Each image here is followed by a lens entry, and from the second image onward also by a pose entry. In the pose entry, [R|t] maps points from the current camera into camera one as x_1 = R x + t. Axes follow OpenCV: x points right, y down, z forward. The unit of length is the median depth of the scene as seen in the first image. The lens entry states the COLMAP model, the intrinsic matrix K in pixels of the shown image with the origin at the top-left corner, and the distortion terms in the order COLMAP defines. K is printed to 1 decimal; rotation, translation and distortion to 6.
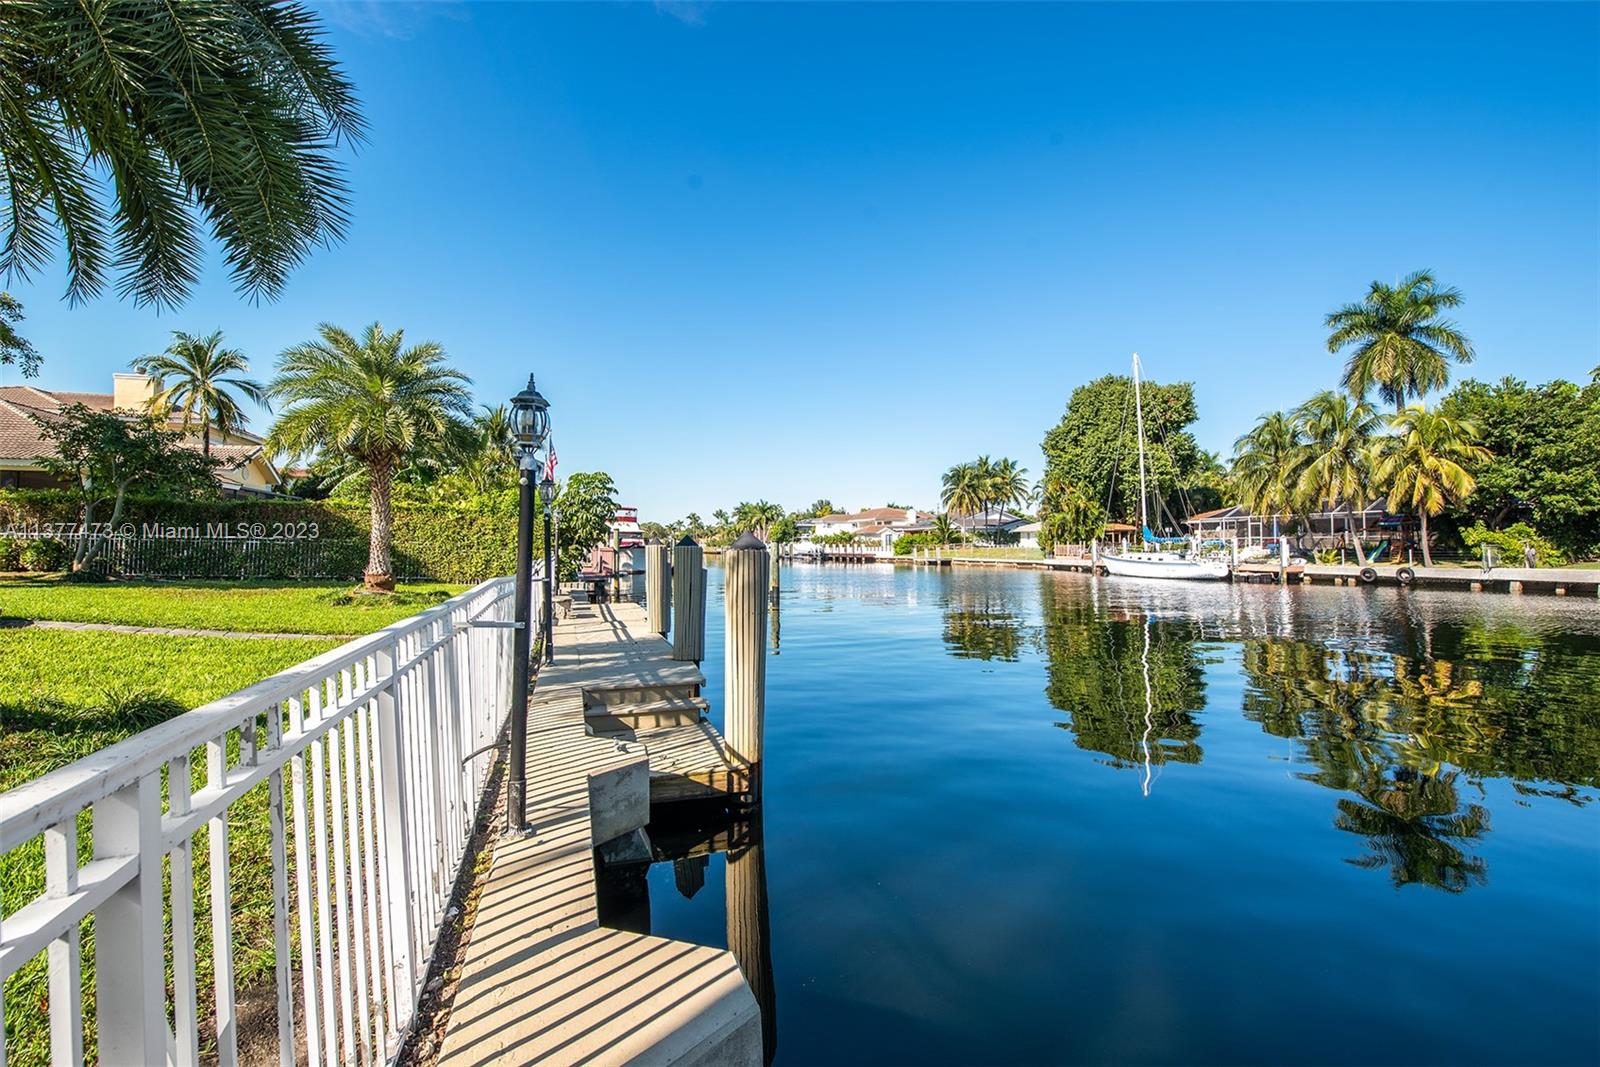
lens RADIAL K [[679.7, 0, 796.7], [0, 679.7, 529.4], [0, 0, 1]] dist [-0.000592, -0.000252]
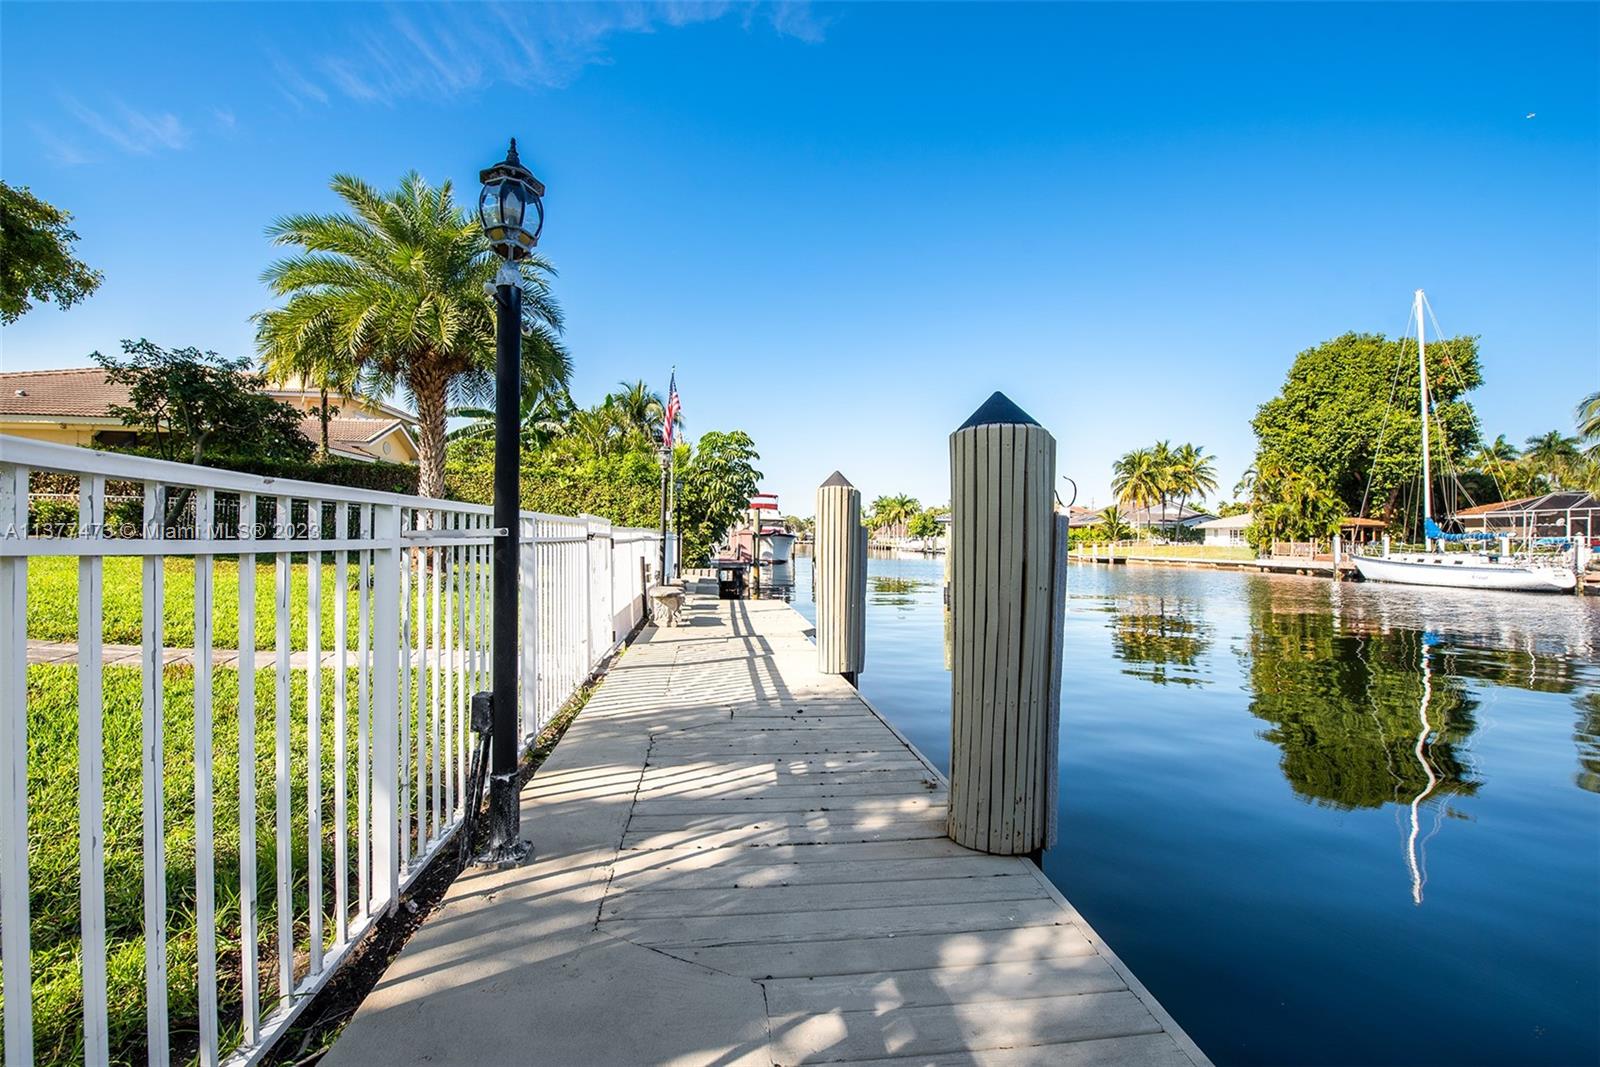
lens RADIAL K [[652.4, 0, 774.6], [0, 652.4, 534.2], [0, 0, 1]] dist [-0.001394, -0.000342]
pose [[0.973096, 0.014928, -0.229916, -0.029081], [-0.011815, 0.999819, 0.014911, 0.009945], [0.230097, -0.011793, 0.973096, 0.110331]]
